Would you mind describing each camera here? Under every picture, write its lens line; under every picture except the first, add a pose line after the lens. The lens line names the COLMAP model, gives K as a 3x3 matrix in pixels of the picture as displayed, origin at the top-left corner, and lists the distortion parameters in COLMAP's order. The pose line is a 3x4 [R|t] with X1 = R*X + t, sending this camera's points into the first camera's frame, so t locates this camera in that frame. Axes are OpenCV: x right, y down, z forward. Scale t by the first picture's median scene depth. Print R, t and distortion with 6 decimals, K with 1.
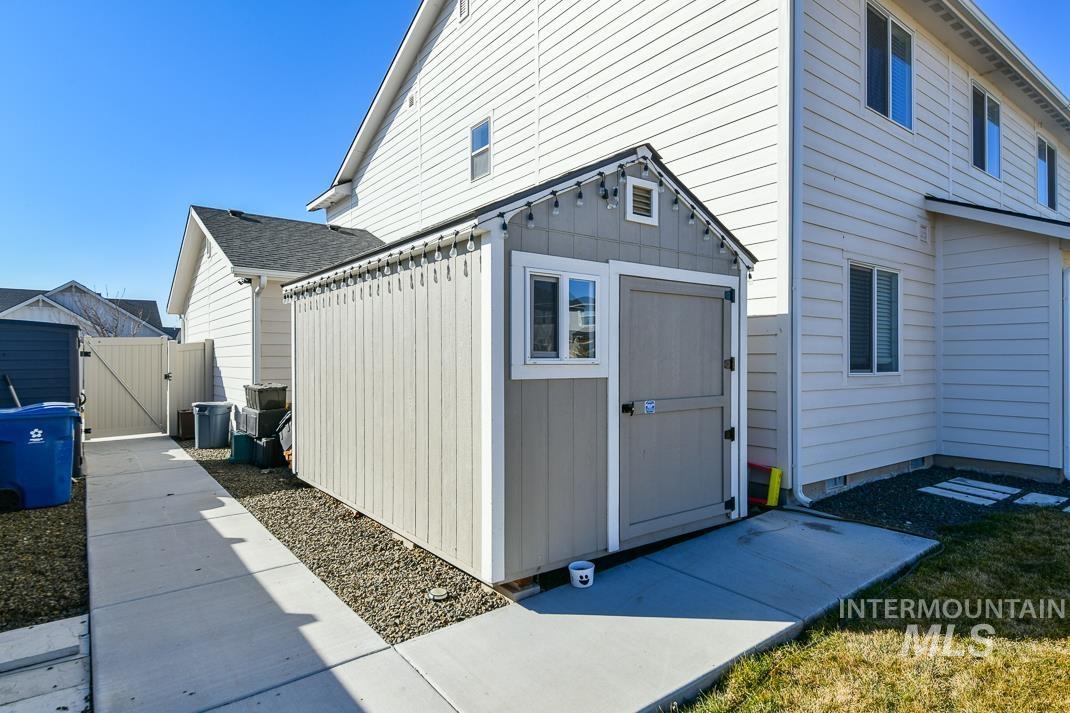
lens RADIAL K [[536.5, 0, 530.6], [0, 536.5, 349.9], [0, 0, 1]] dist [0.045115, -0.027167]
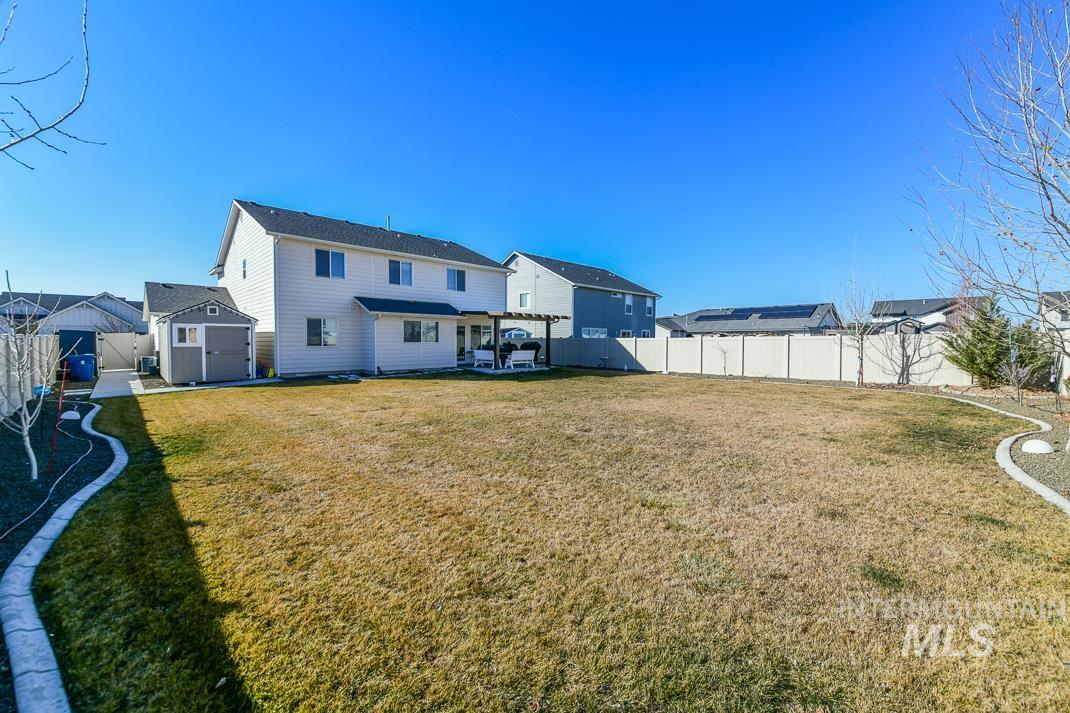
lens RADIAL K [[414.8, 0, 537.5], [0, 414.8, 348.3], [0, 0, 1]] dist [-0.006895, -0.000289]
pose [[0.995149, 0.001457, 0.098371, 2.179989], [-0.005382, 0.999199, 0.039655, -0.078296], [-0.098235, -0.039993, 0.994359, -2.382393]]
